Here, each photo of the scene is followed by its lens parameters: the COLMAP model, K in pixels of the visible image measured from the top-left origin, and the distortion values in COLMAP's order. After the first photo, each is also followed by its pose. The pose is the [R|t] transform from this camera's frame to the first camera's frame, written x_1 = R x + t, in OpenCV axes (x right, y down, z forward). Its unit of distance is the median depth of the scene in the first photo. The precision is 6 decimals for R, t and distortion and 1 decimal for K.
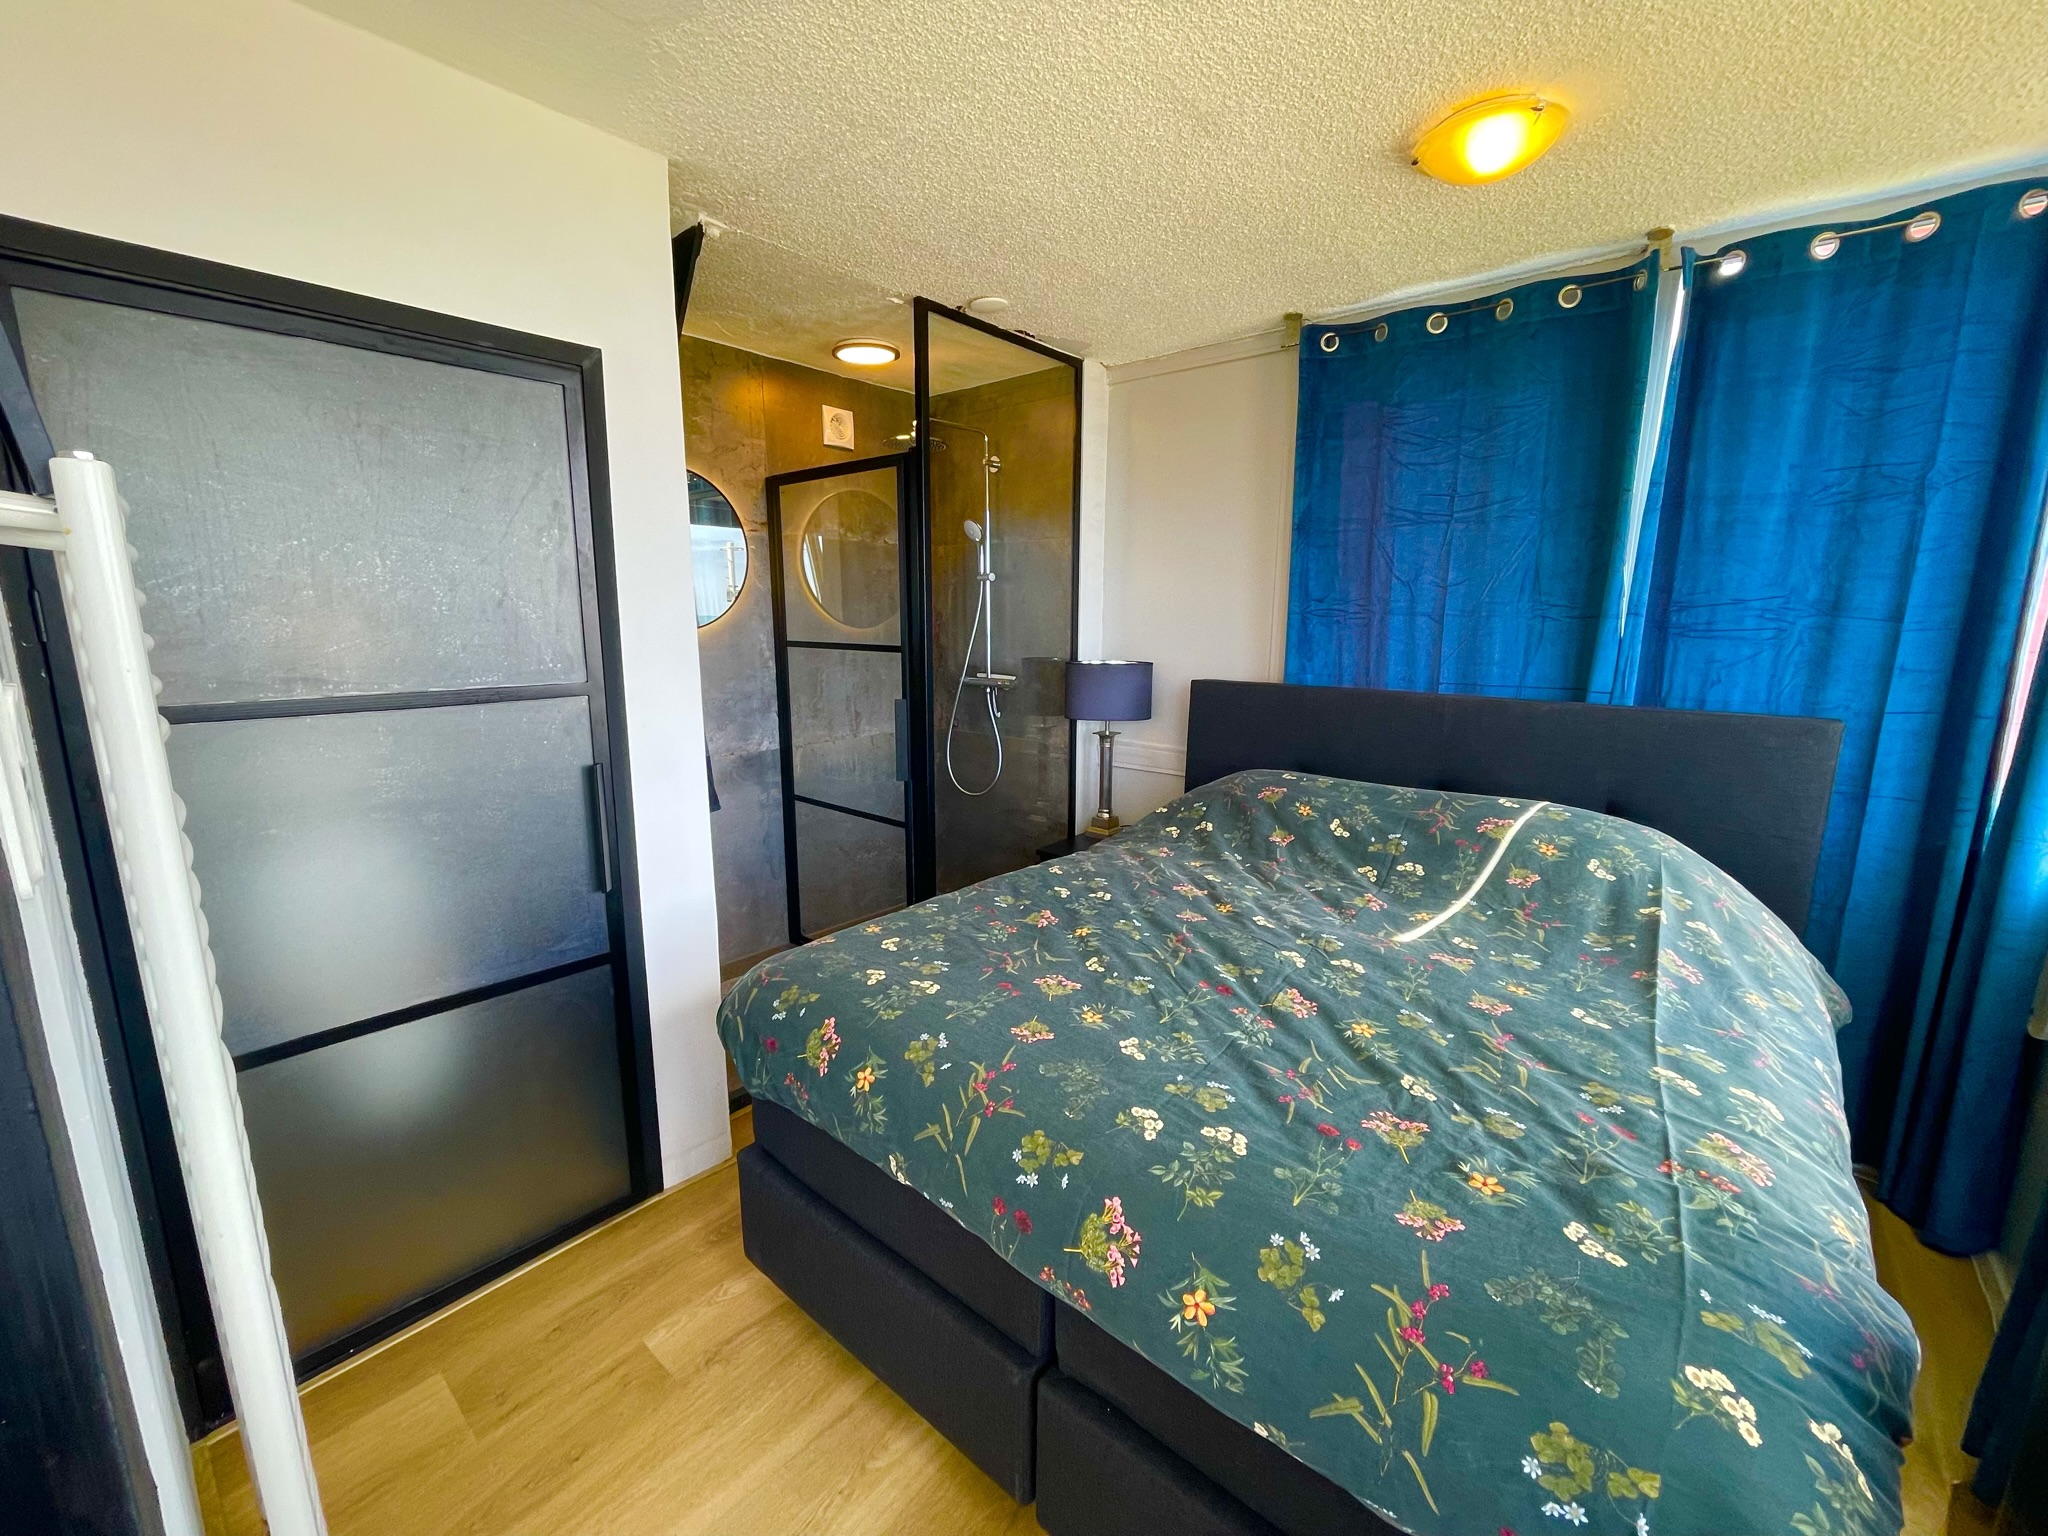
lens RADIAL K [[843.1, 0, 1024.0], [0, 843.1, 768.0], [0, 0, 1]] dist [-0.000654, -0.000296]
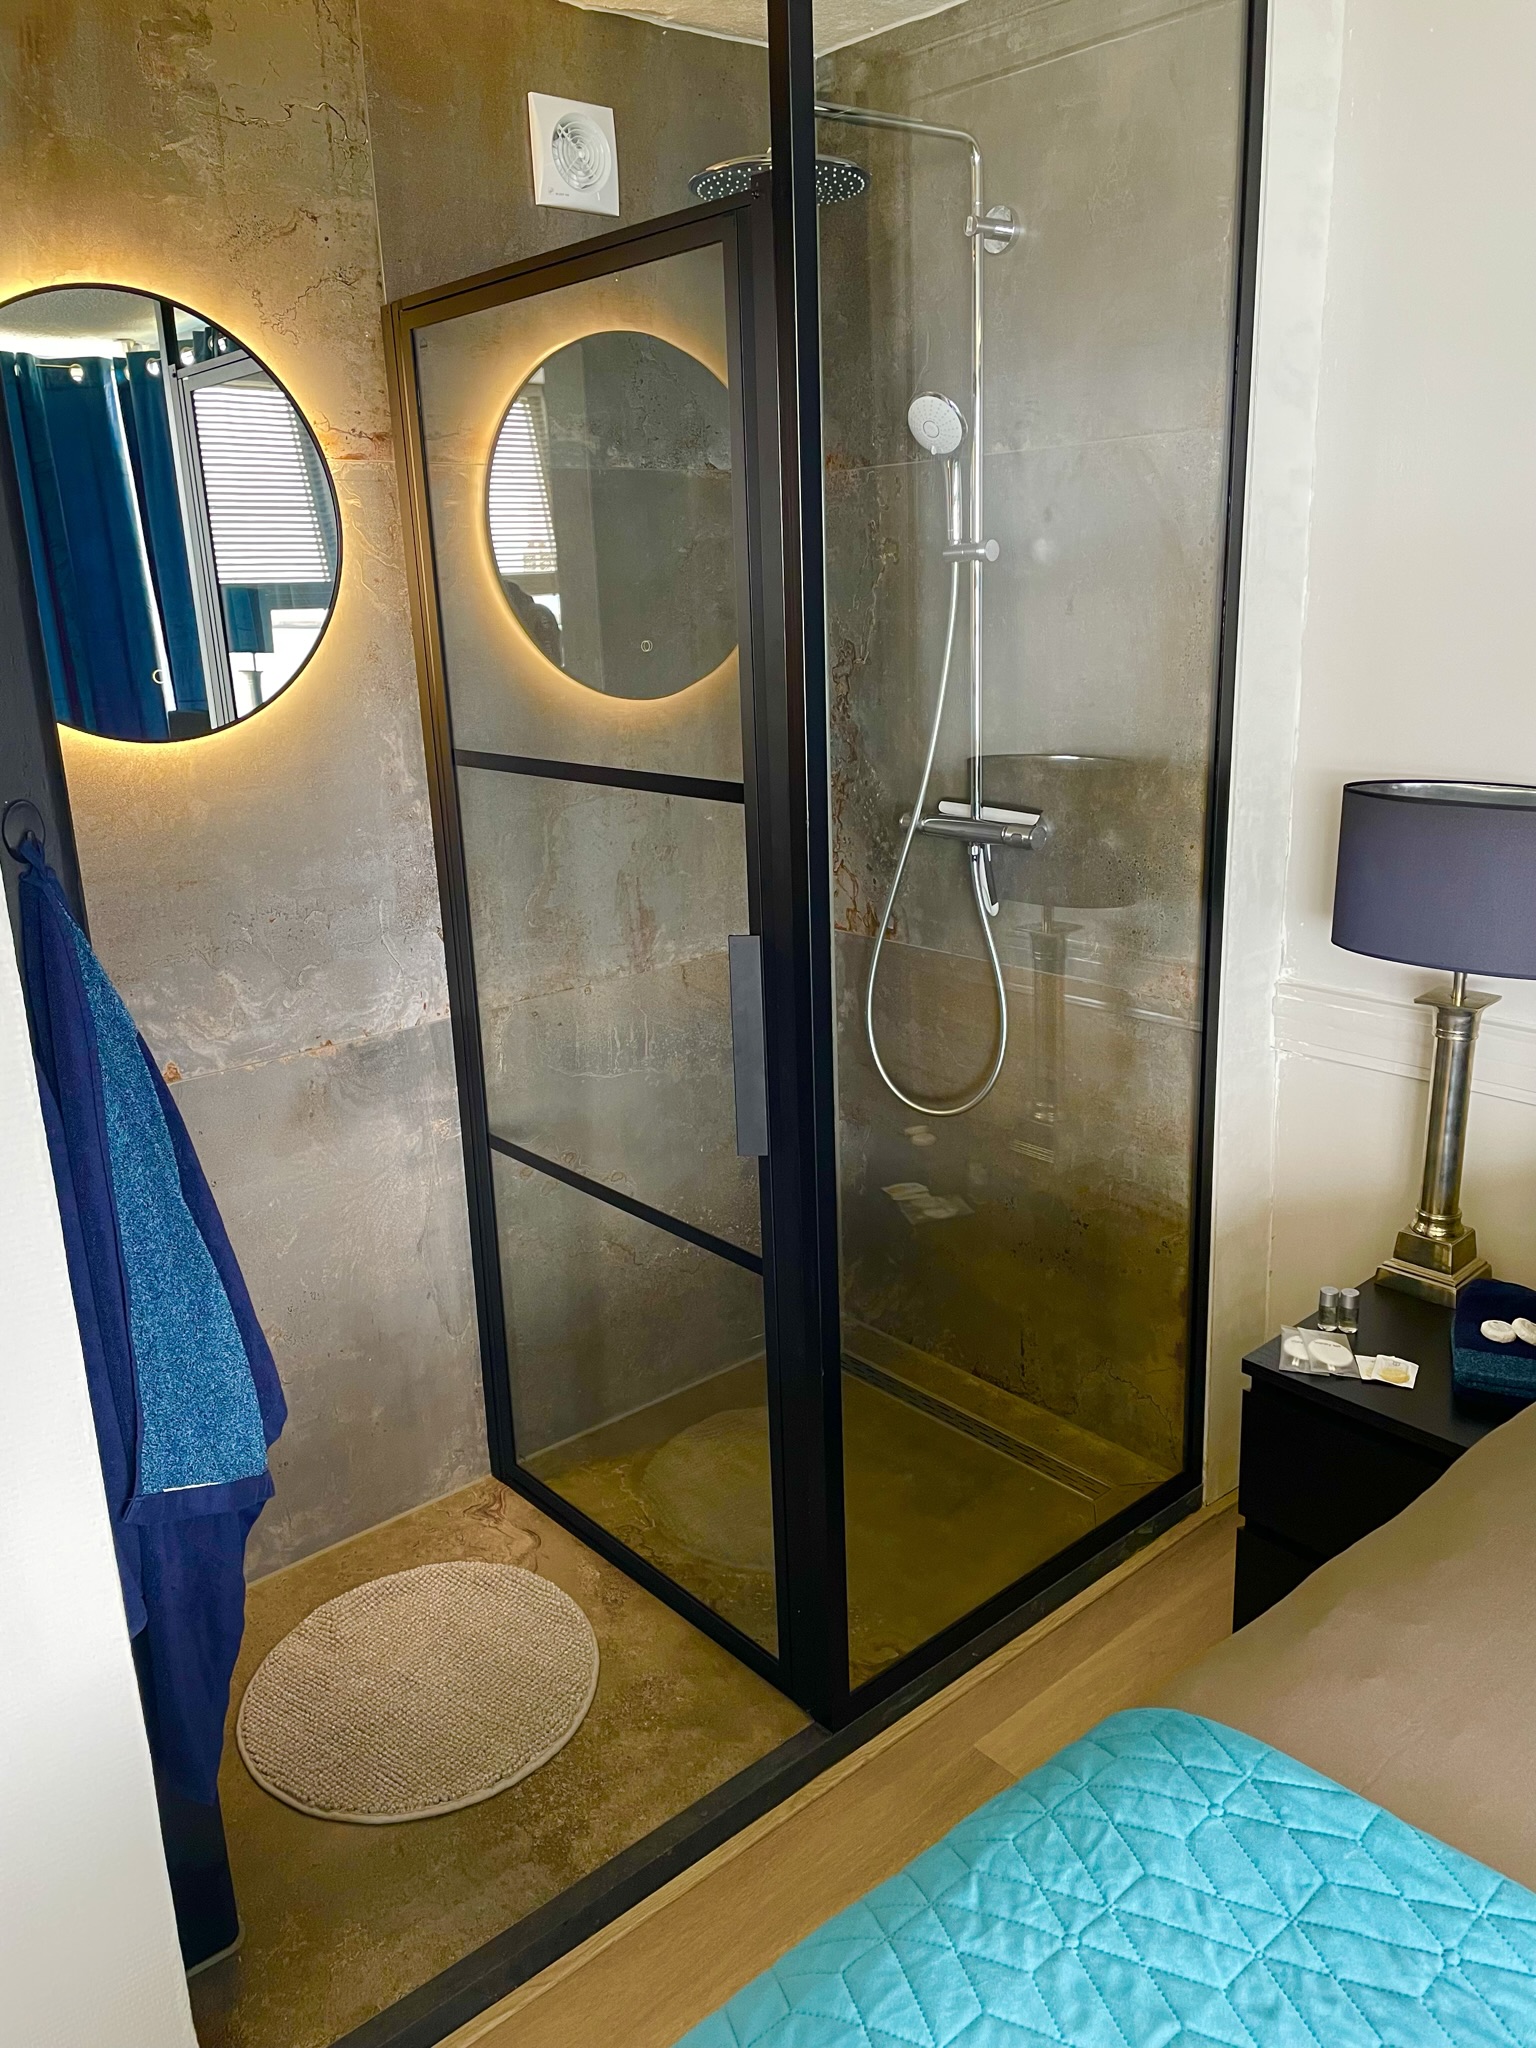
lens RADIAL K [[1547.7, 0, 768.0], [0, 1547.7, 1024.0], [0, 0, 1]] dist [0.077362, -0.143197]
pose [[0.989957, 0.001286, -0.141361, -0.038182], [0.012163, 0.995475, 0.094239, -0.088630], [0.140842, -0.095012, 0.985462, 0.301218]]
